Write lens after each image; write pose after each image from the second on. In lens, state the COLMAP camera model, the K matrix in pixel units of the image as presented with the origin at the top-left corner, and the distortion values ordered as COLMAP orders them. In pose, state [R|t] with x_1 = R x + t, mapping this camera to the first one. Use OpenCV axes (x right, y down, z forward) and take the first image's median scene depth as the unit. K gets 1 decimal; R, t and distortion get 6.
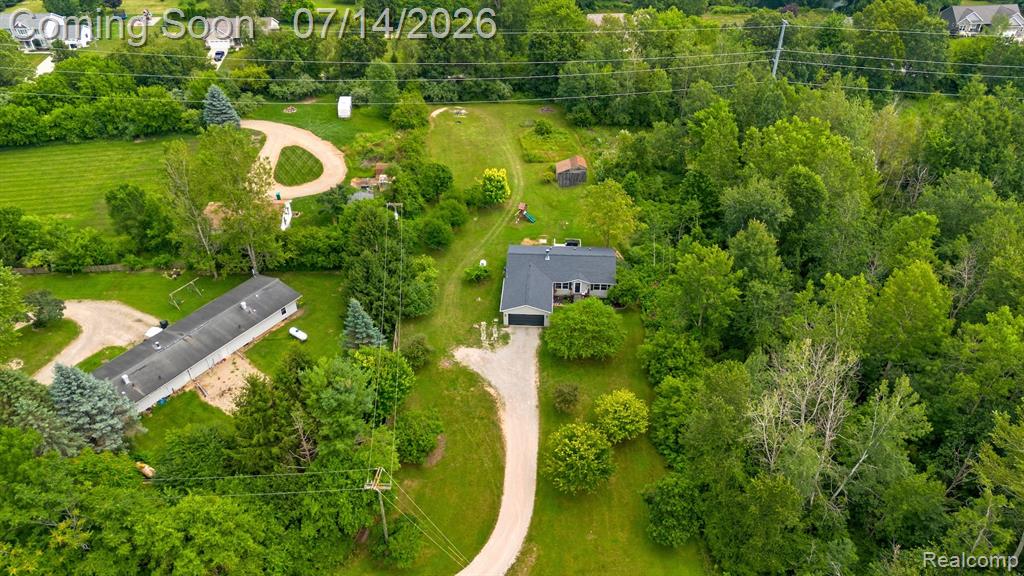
lens RADIAL K [[722.9, 0, 507.8], [0, 722.9, 288.2], [0, 0, 1]] dist [0.098774, -0.105066]
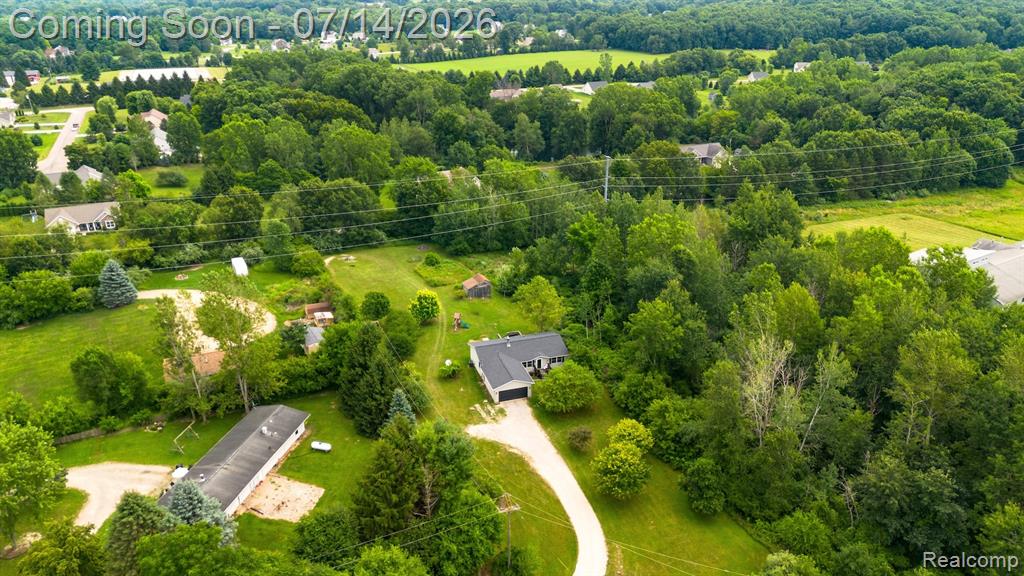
lens RADIAL K [[722.9, 0, 507.8], [0, 722.9, 288.2], [0, 0, 1]] dist [0.098774, -0.105066]
pose [[0.931303, -0.137232, 0.337406, -0.300180], [0.209313, 0.959724, -0.187397, 0.081708], [-0.298100, 0.245146, 0.922518, -0.112016]]
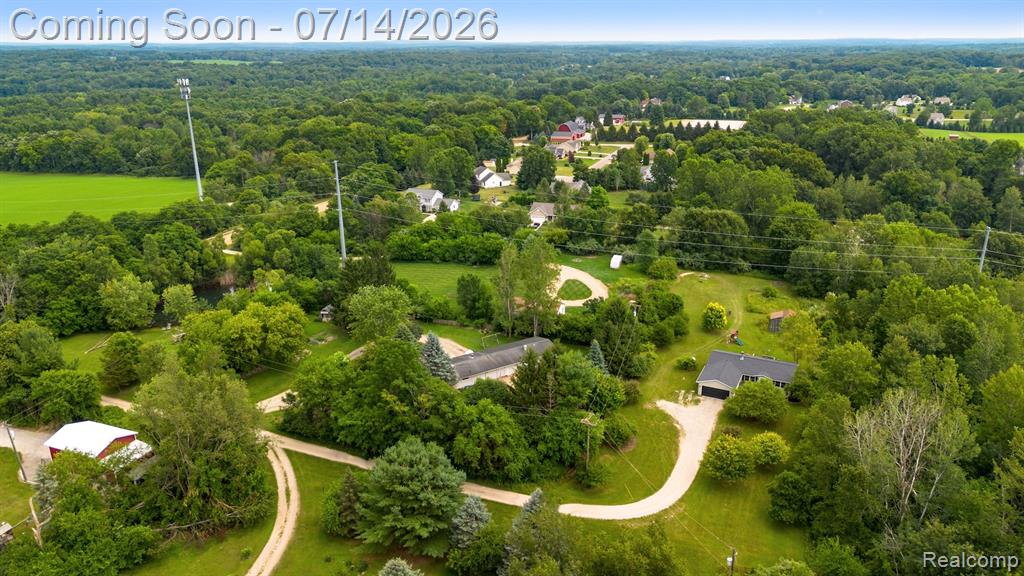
lens RADIAL K [[722.9, 0, 507.8], [0, 722.9, 288.2], [0, 0, 1]] dist [0.098774, -0.105066]
pose [[0.922549, 0.131173, -0.362900, 0.114288], [-0.232325, 0.939709, -0.250942, 0.244122], [0.308104, 0.315817, 0.897403, -0.337379]]
